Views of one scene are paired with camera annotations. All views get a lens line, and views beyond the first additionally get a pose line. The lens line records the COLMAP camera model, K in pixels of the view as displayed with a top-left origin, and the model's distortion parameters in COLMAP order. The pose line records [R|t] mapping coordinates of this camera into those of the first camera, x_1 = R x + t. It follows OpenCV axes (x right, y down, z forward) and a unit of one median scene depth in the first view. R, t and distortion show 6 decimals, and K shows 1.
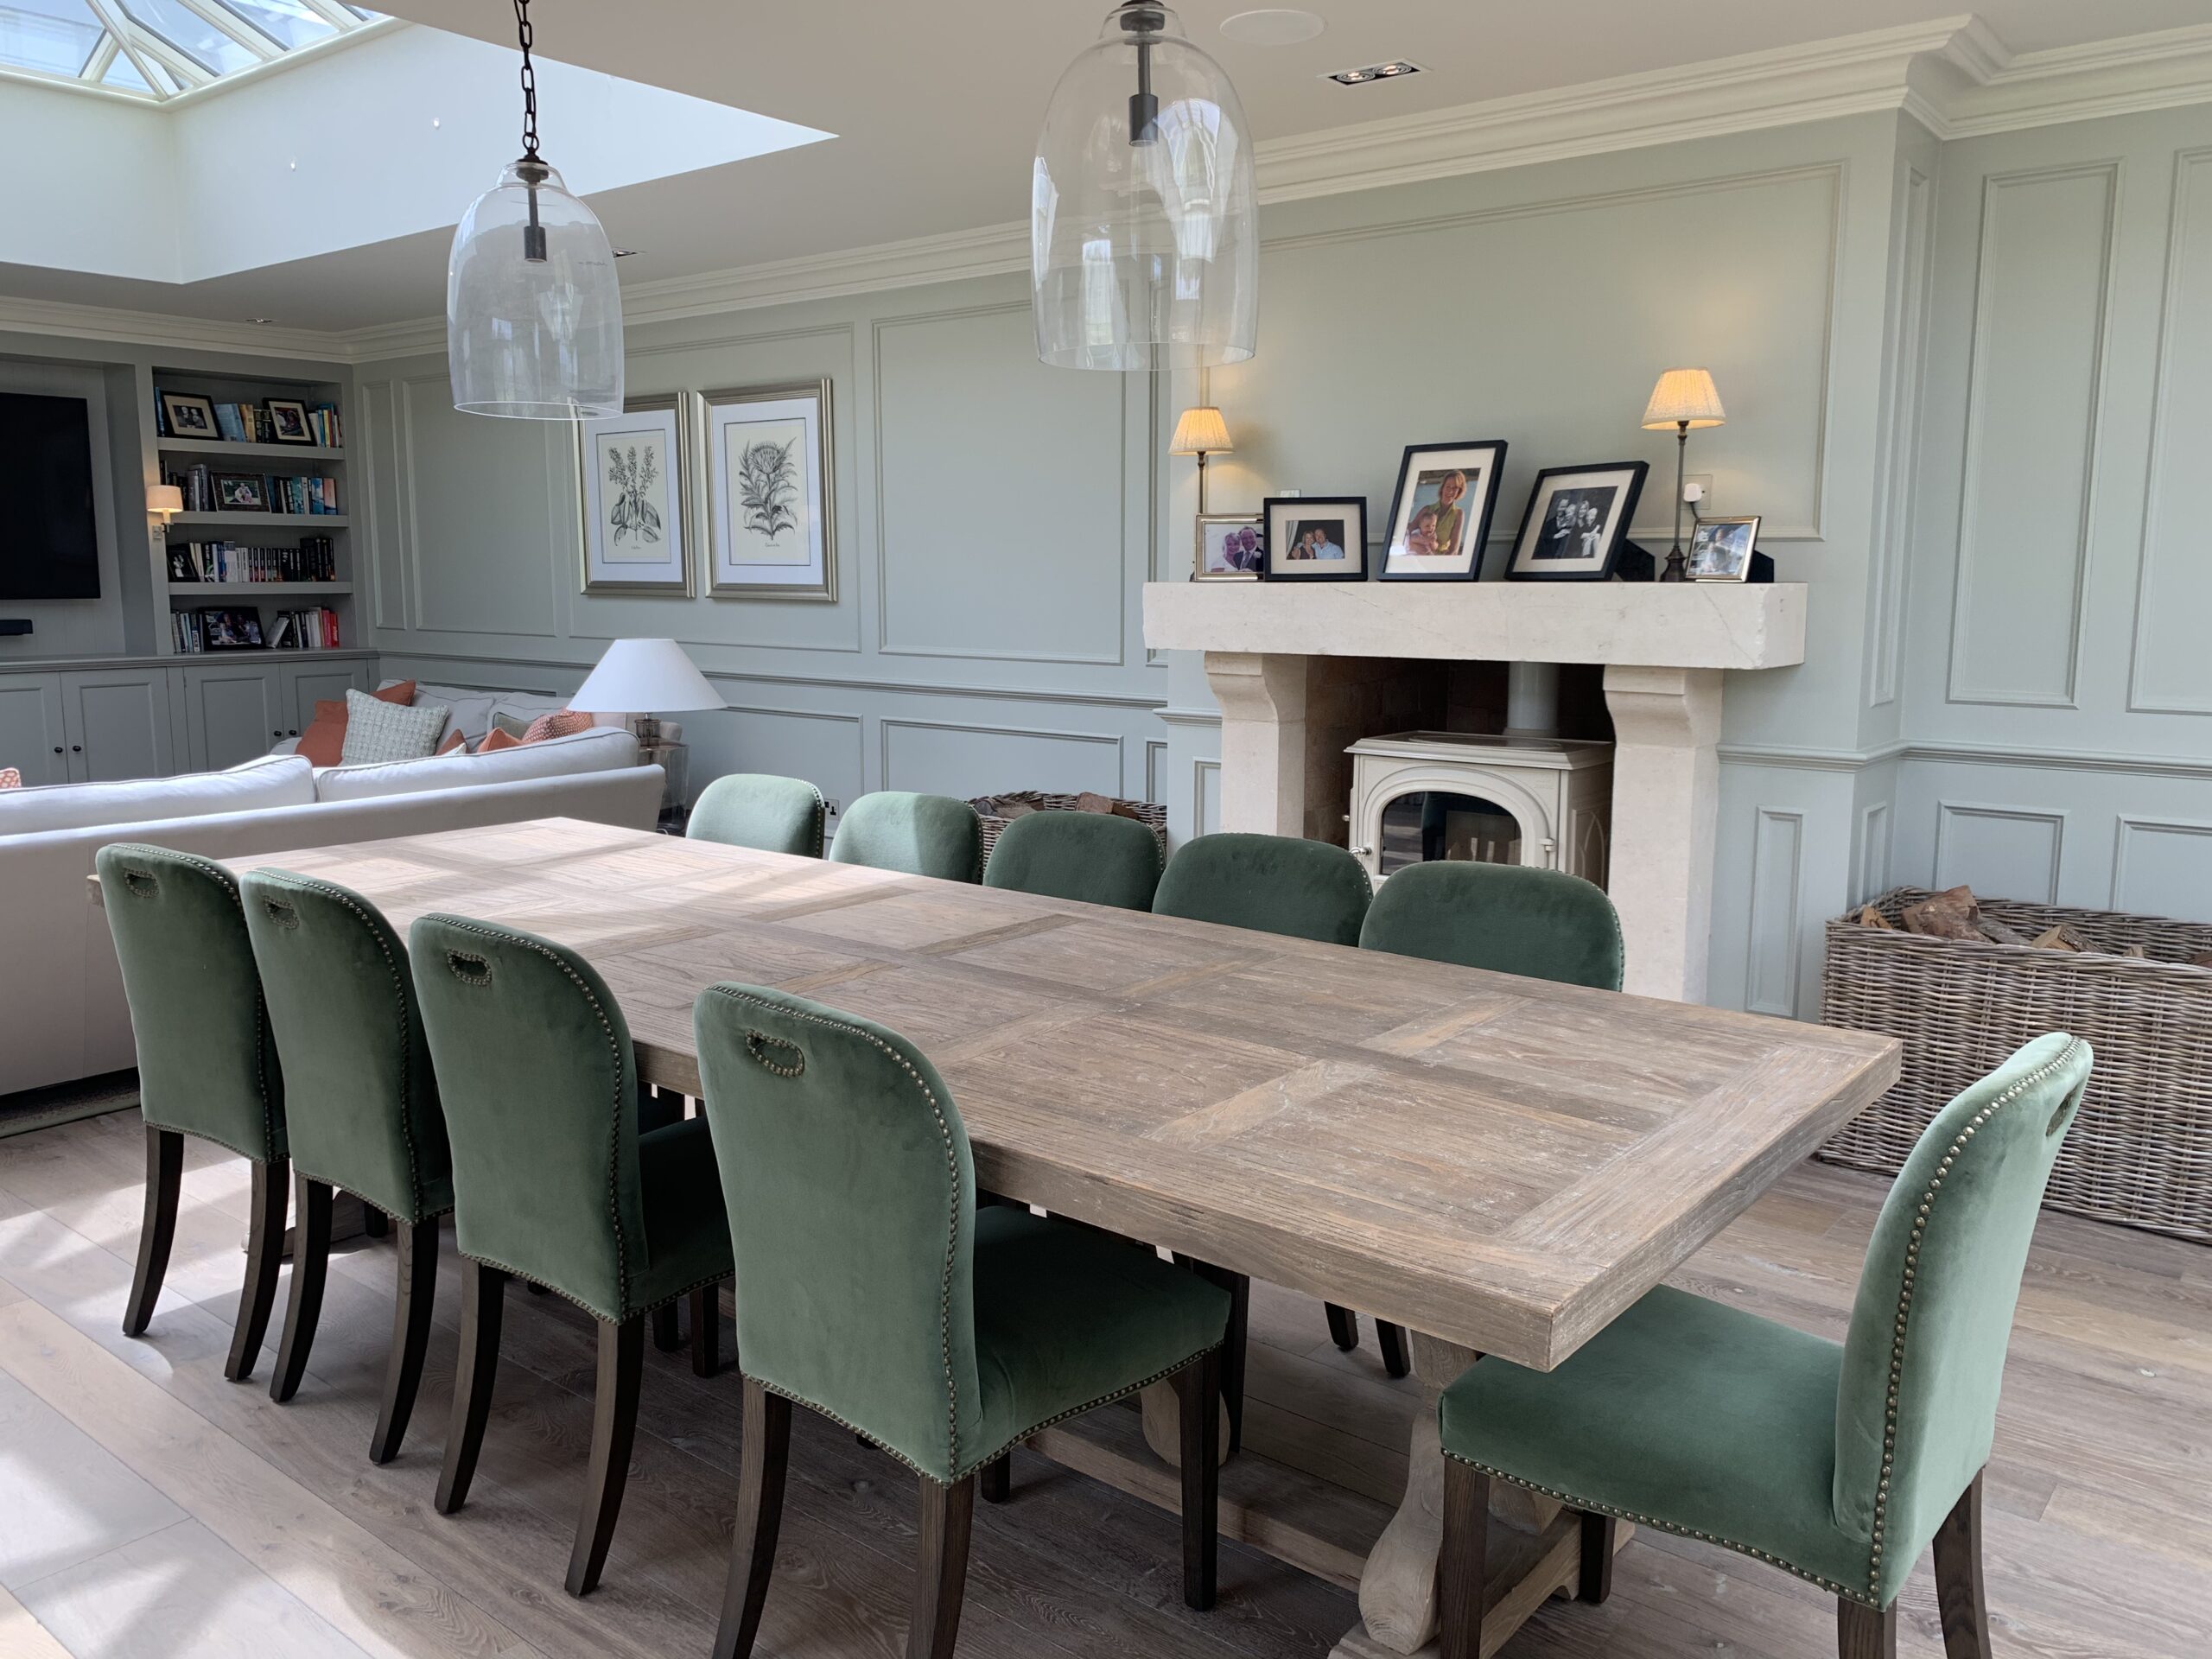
lens RADIAL K [[1708.5, 0, 1106.0], [0, 1708.5, 829.5], [0, 0, 1]] dist [-0.003976, -0.002785]
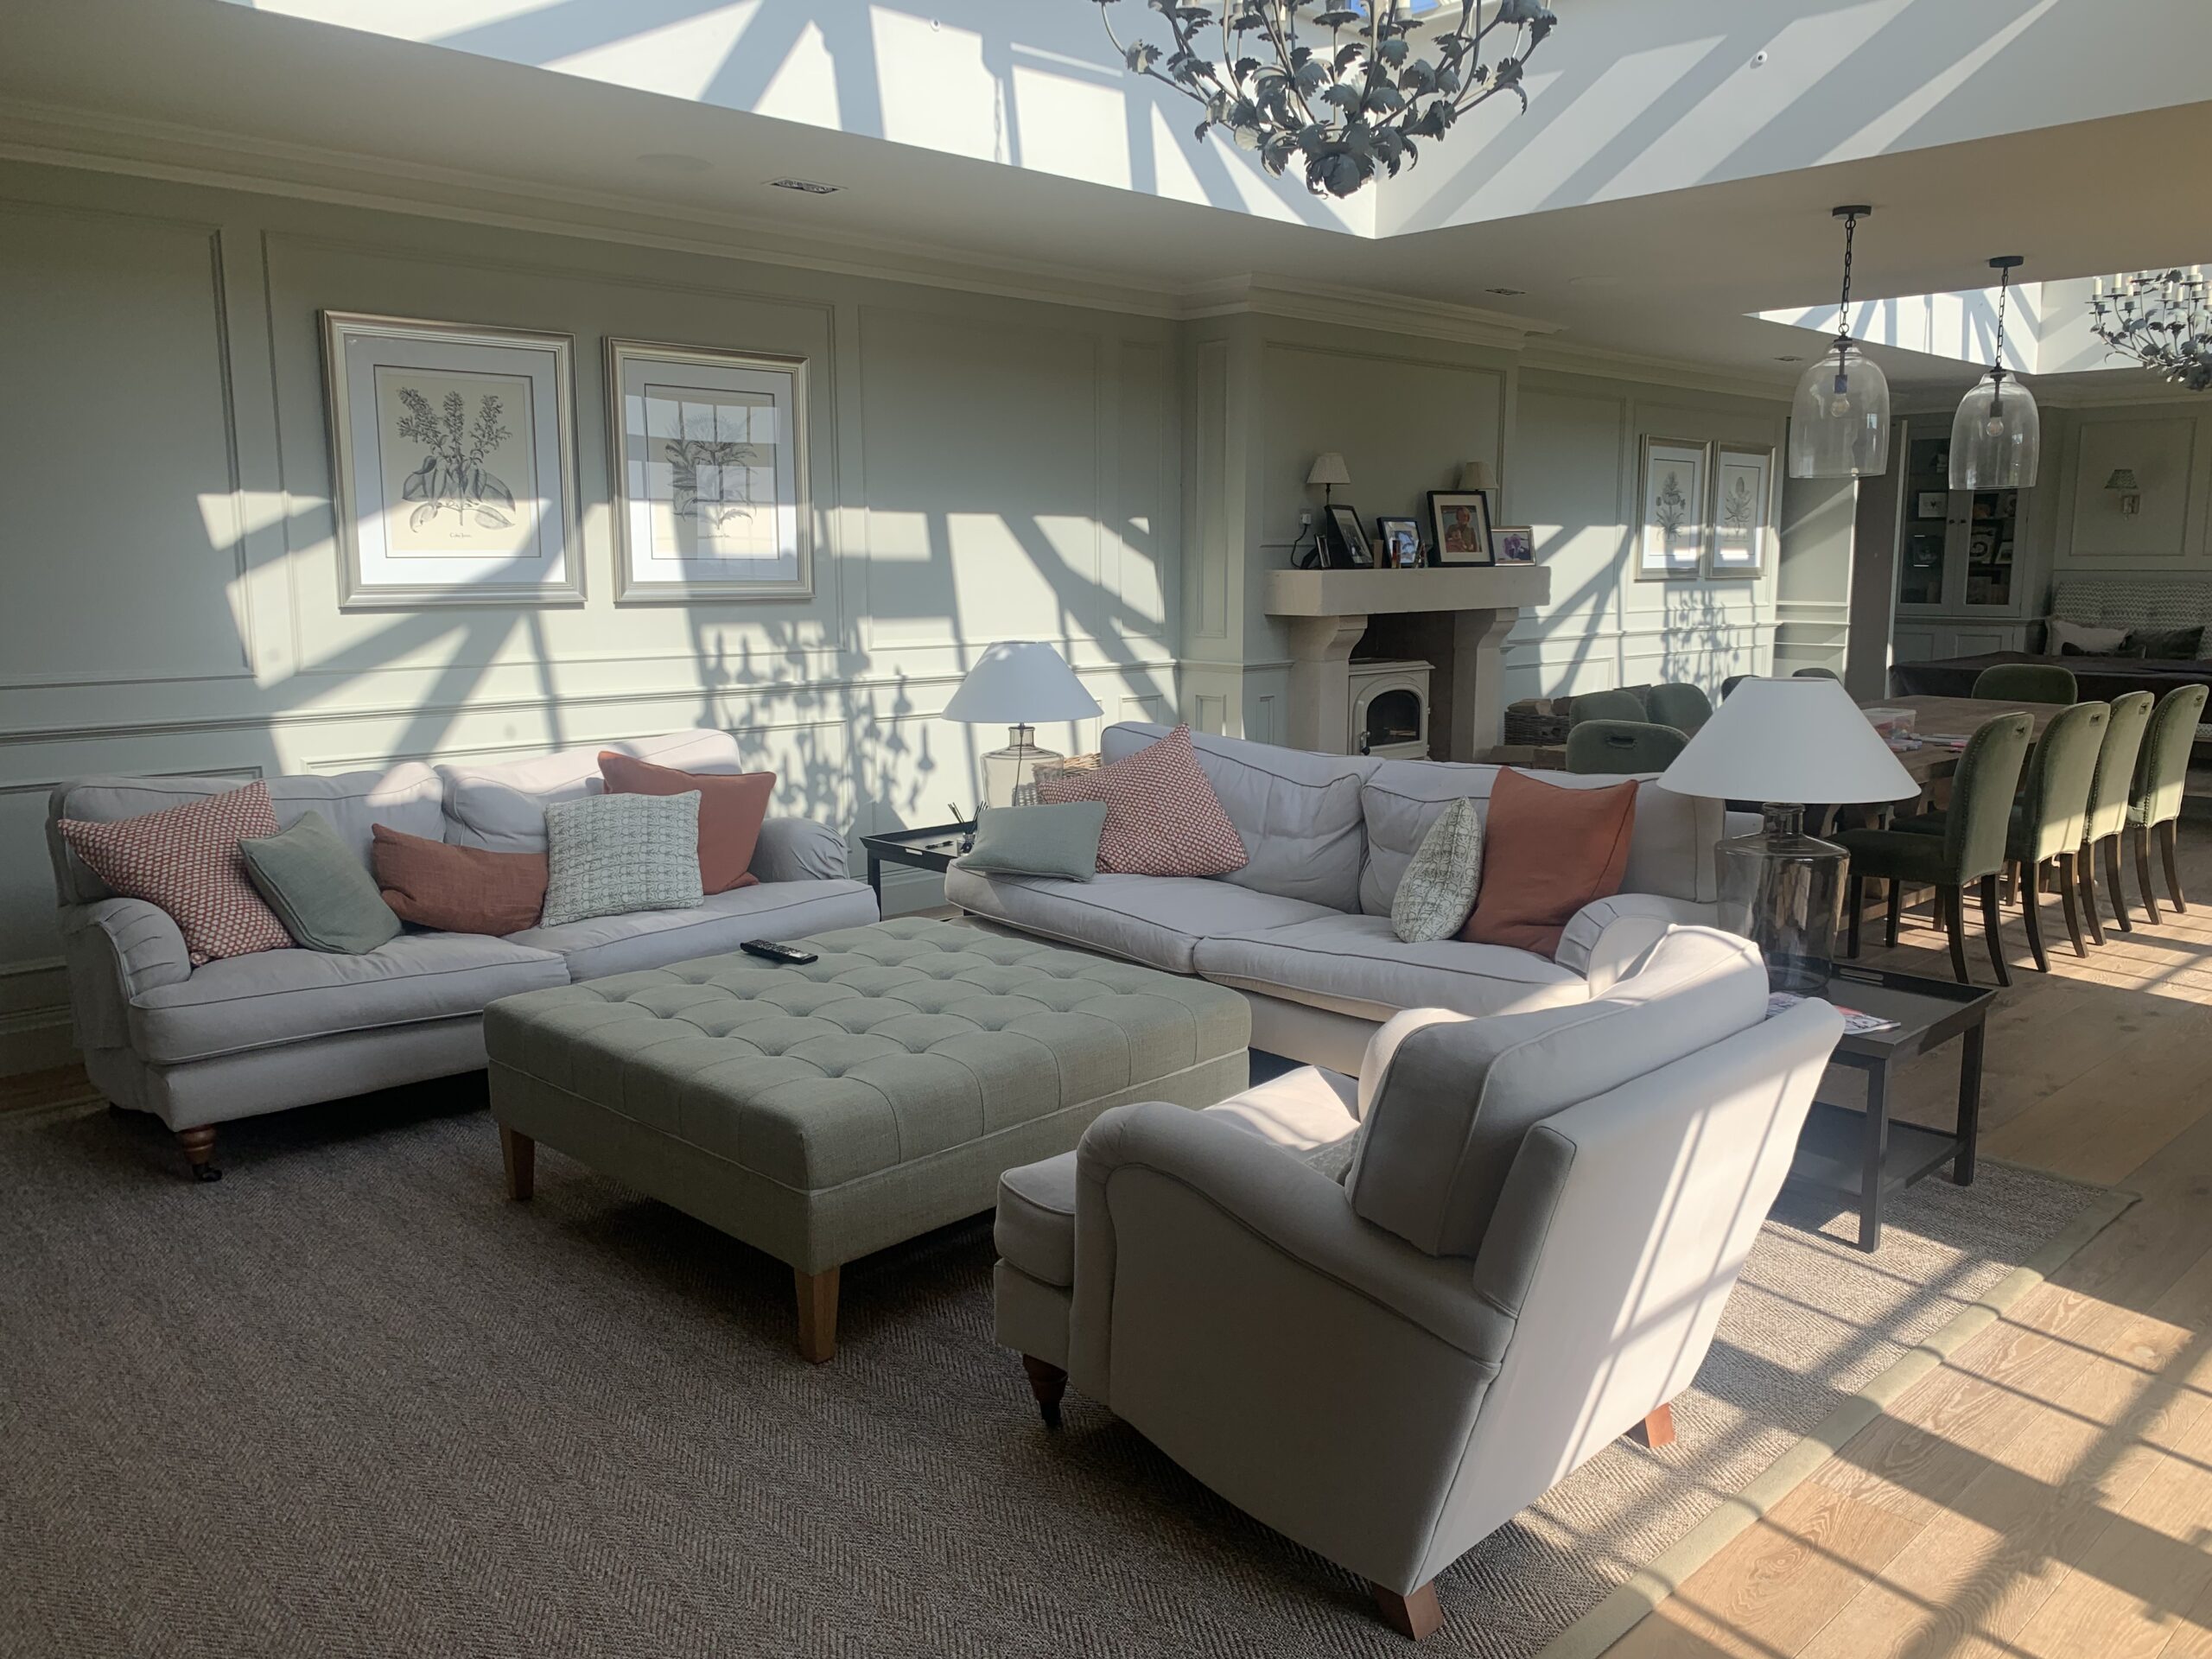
lens RADIAL K [[1708.5, 0, 1106.0], [0, 1708.5, 829.5], [0, 0, 1]] dist [-0.003976, -0.002785]
pose [[0.117887, -0.154573, 0.980923, -0.968269], [0.154730, 0.978605, 0.135612, -0.100796], [-0.980898, 0.135791, 0.139282, 0.661066]]
